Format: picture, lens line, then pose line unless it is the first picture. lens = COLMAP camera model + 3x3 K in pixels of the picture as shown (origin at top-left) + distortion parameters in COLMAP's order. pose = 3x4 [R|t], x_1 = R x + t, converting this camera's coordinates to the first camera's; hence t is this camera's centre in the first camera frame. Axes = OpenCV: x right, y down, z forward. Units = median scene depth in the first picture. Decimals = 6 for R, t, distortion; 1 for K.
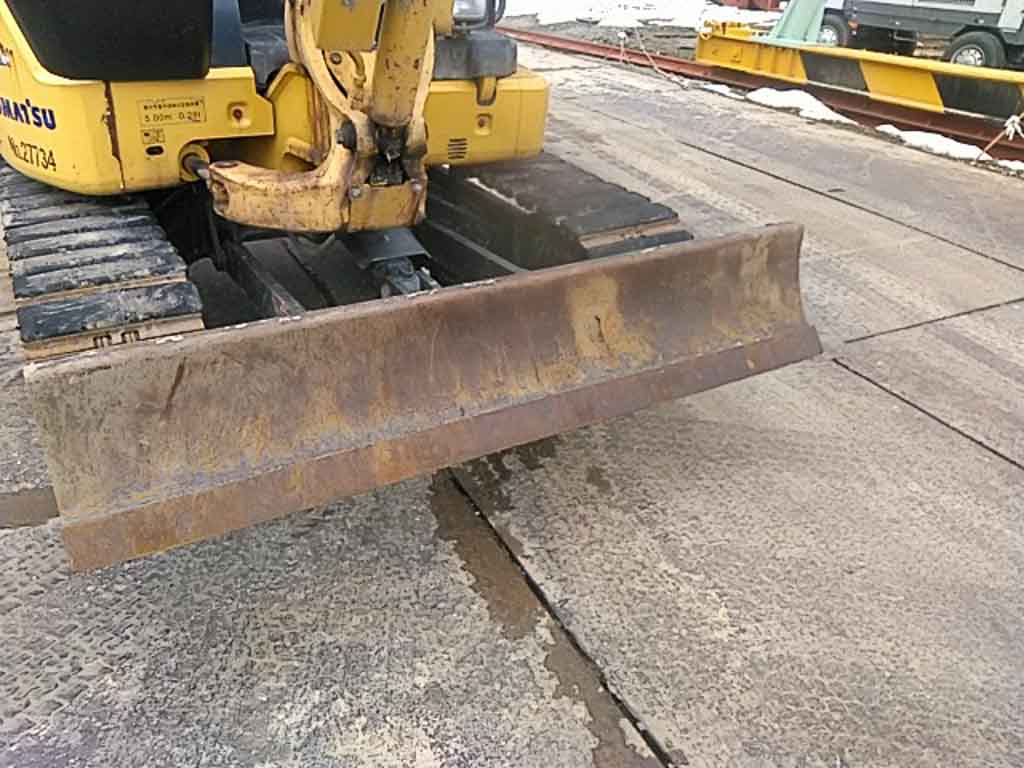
lens RADIAL K [[835.7, 0, 493.5], [0, 835.7, 343.4], [0, 0, 1]] dist [0.070475, -0.231728]
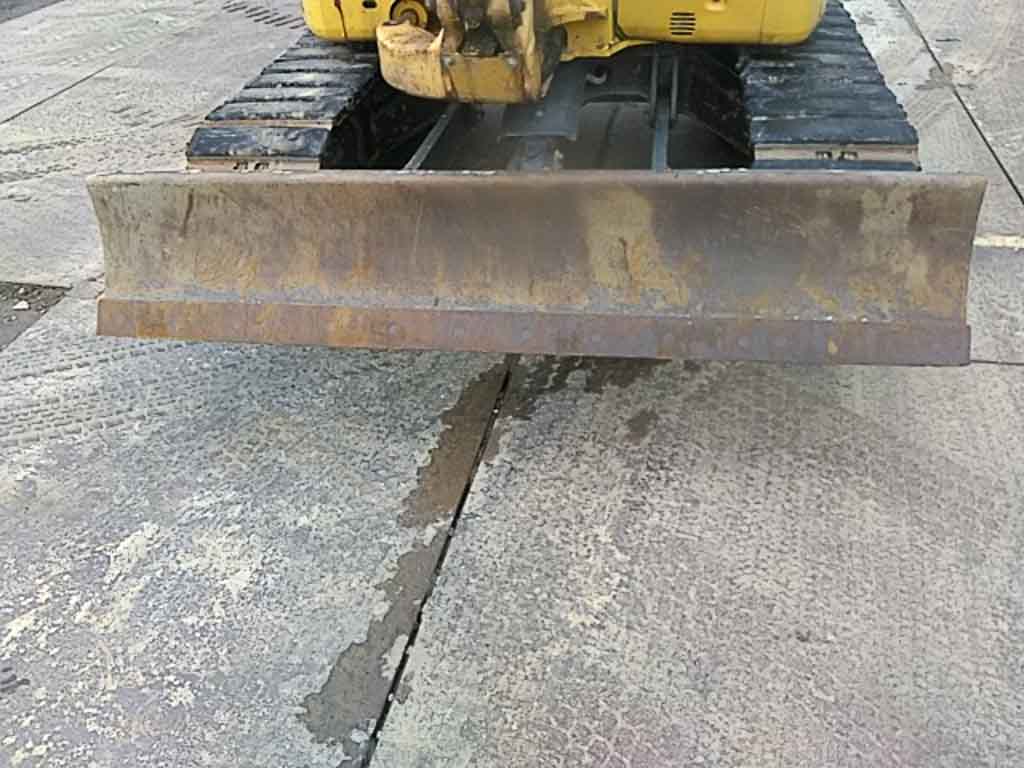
lens RADIAL K [[835.7, 0, 507.0], [0, 835.7, 359.0], [0, 0, 1]] dist [0.070475, -0.231728]
pose [[0.777129, 0.297869, -0.554387, 0.567594], [-0.199452, 0.952060, 0.231948, -0.094496], [0.596900, -0.069680, 0.799284, 0.245893]]
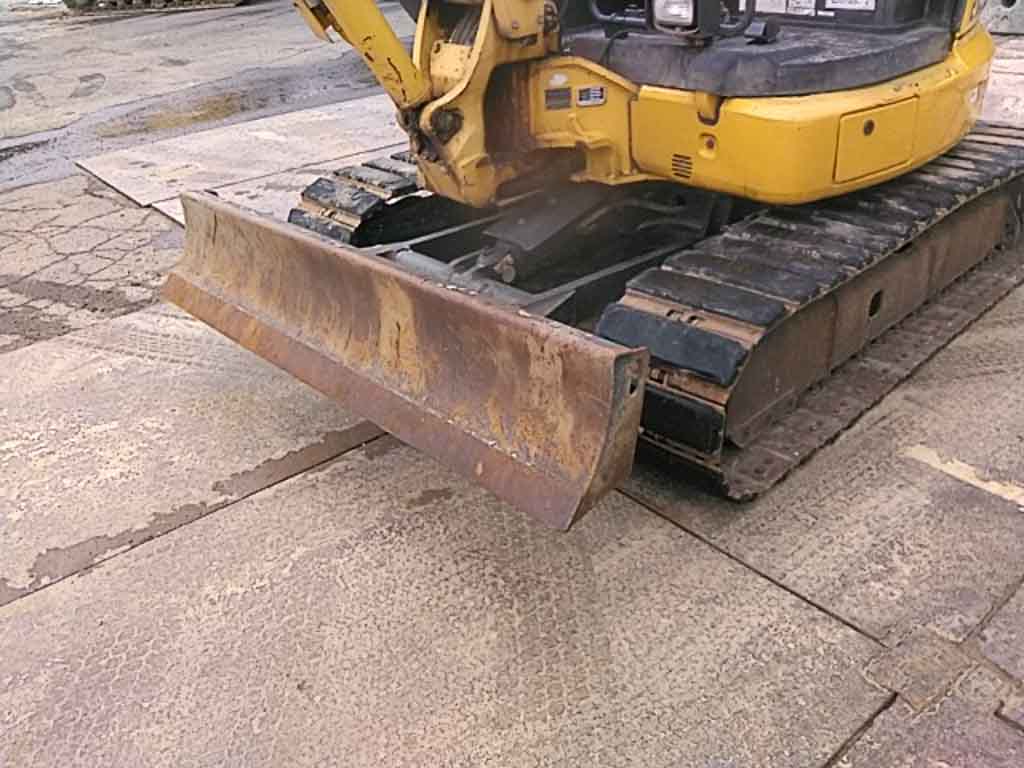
lens RADIAL K [[835.7, 0, 509.3], [0, 835.7, 366.6], [0, 0, 1]] dist [0.070475, -0.231728]
pose [[0.240536, 0.419003, -0.875545, 1.103346], [-0.366733, 0.874398, 0.317703, -0.371116], [0.898693, 0.244672, 0.363986, 0.800273]]
